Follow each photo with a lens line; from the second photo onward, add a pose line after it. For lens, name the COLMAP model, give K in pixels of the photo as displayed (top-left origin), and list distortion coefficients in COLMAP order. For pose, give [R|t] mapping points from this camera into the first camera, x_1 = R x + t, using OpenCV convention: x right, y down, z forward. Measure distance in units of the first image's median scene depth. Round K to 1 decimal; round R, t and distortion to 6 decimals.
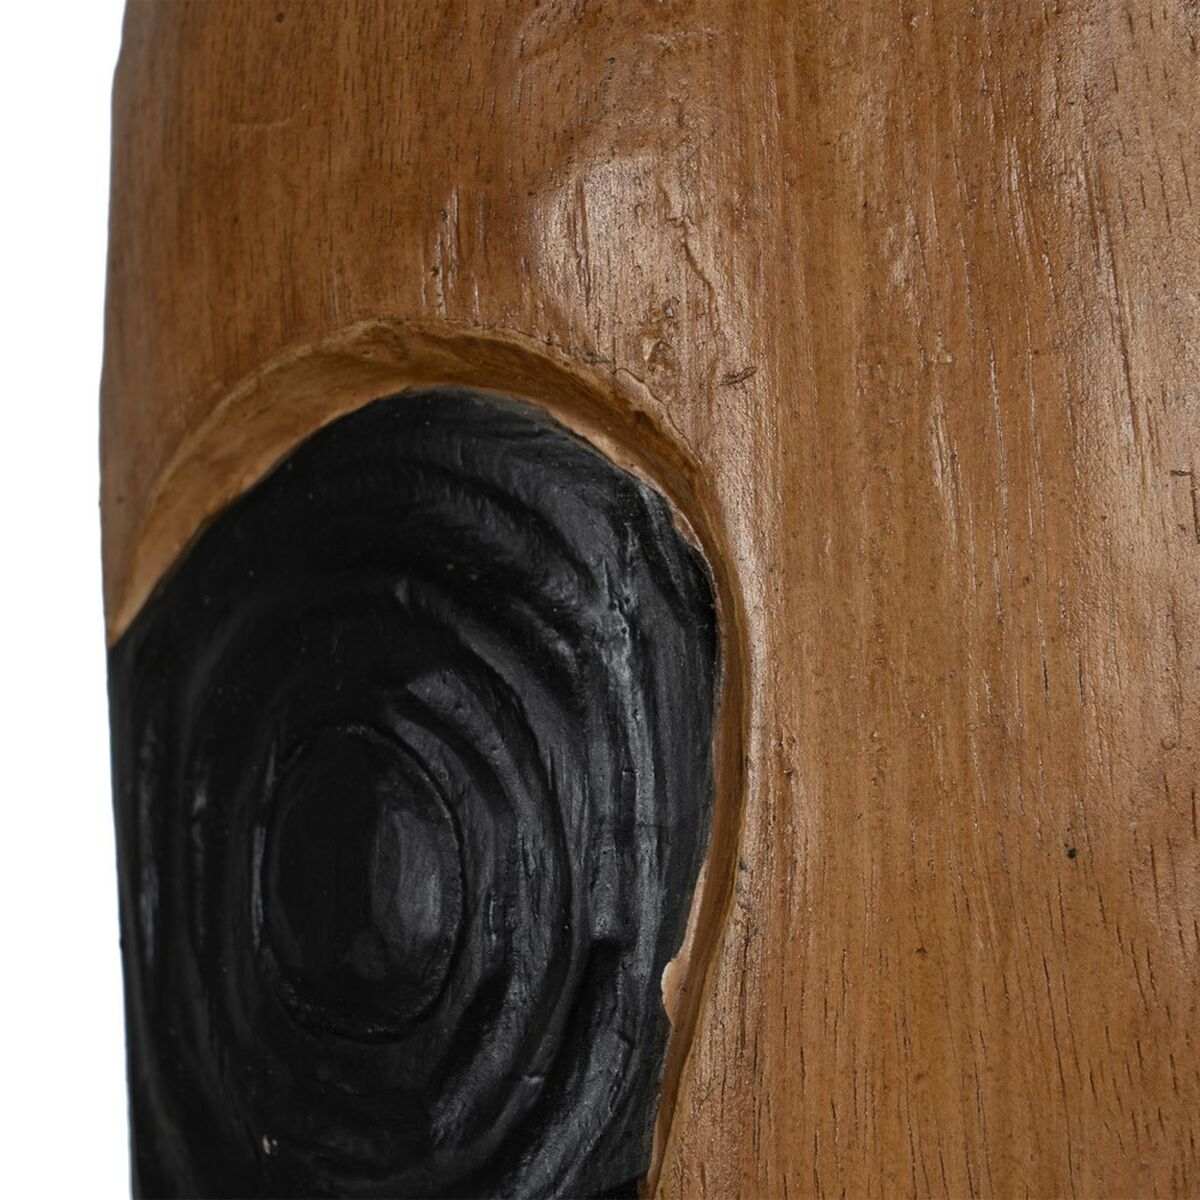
lens RADIAL K [[3927.3, 0, 718.3], [0, 3927.3, 597.8], [0, 0, 1]] dist [-0.000737, -0.064067]
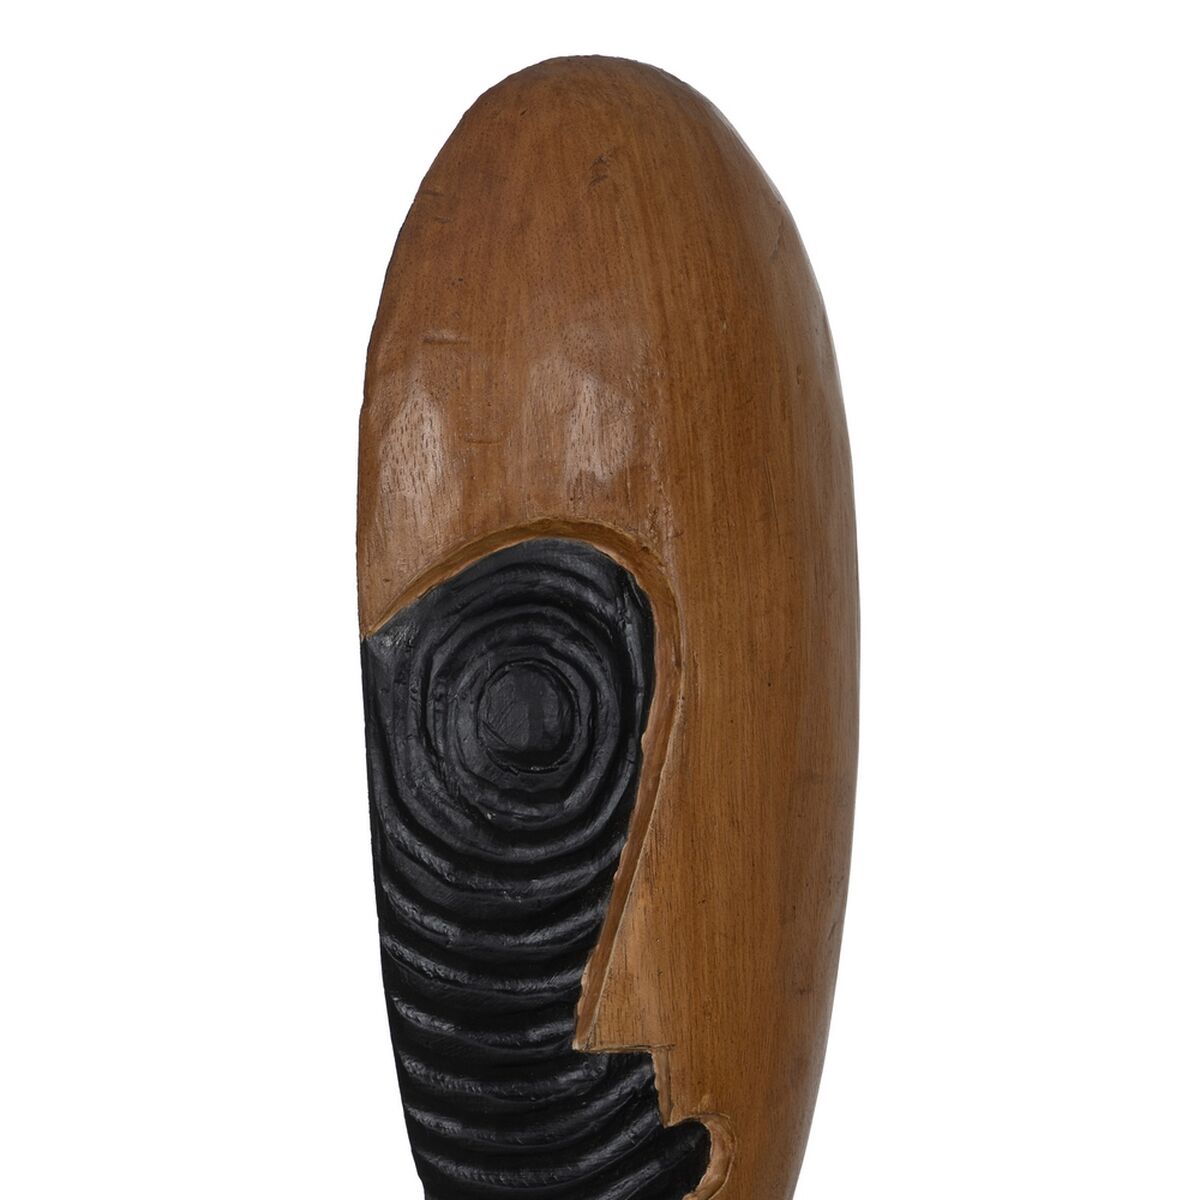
lens RADIAL K [[3723.8, 0, 600.0], [0, 3723.8, 600.0], [0, 0, 1]] dist [0.018626, 1.236338]
pose [[0.725656, -0.068242, 0.684665, -1.910876], [0.024484, 0.997000, 0.073424, -0.208454], [-0.687622, -0.036517, 0.725150, -0.970488]]
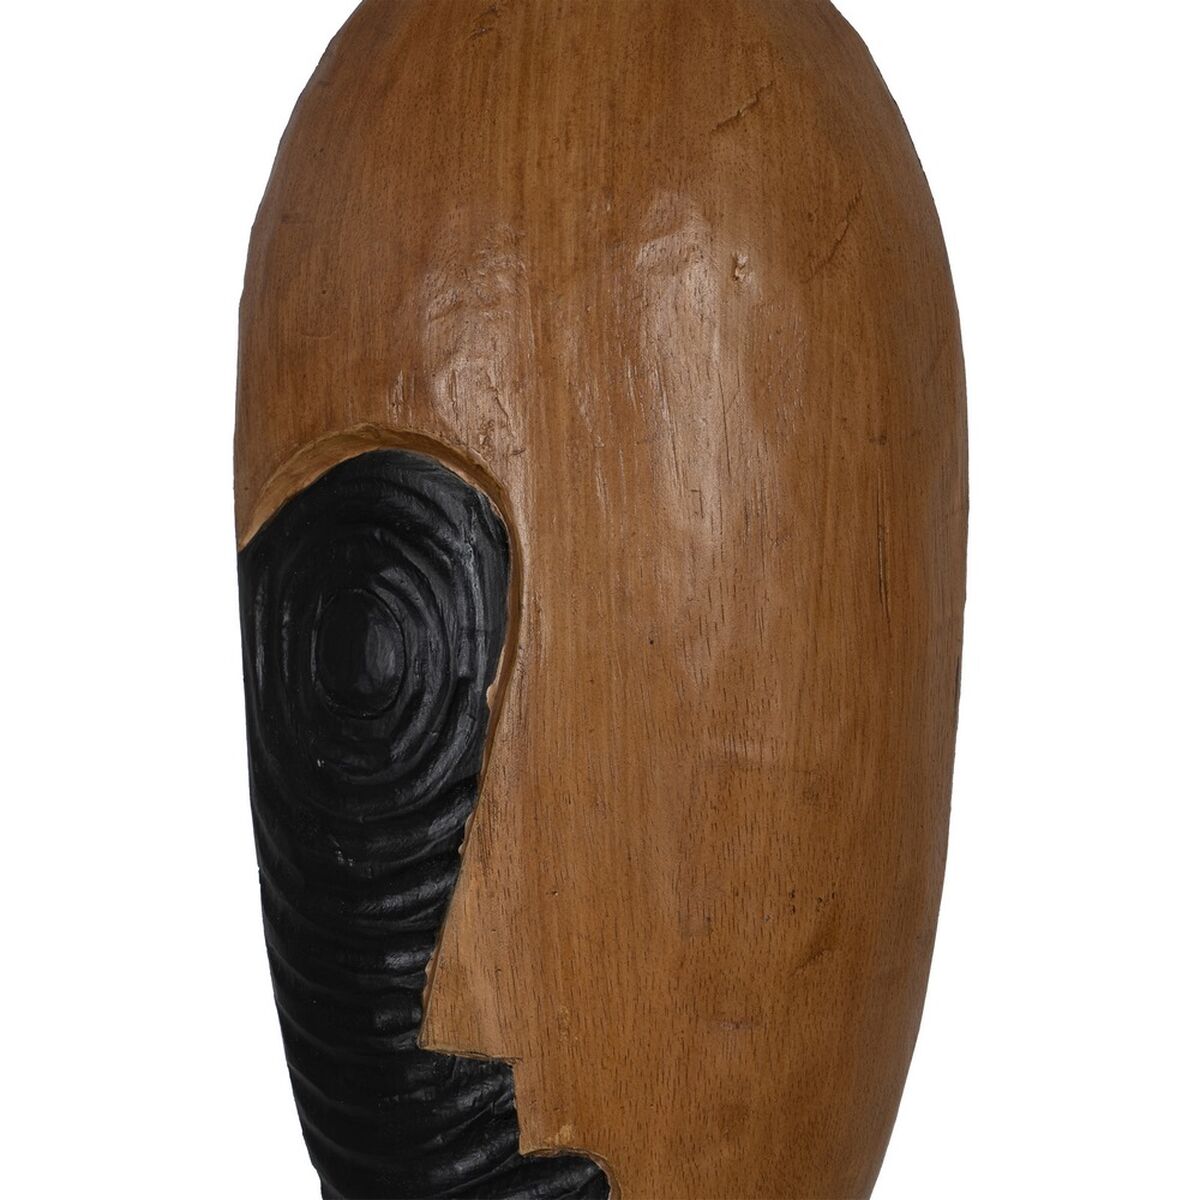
lens RADIAL K [[3723.8, 0, 600.0], [0, 3723.8, 600.0], [0, 0, 1]] dist [0.018626, 1.236338]
pose [[0.998716, -0.002355, 0.050605, -0.061405], [-0.000902, 0.997934, 0.064243, -0.111136], [-0.050652, -0.064206, 0.996650, -1.326510]]
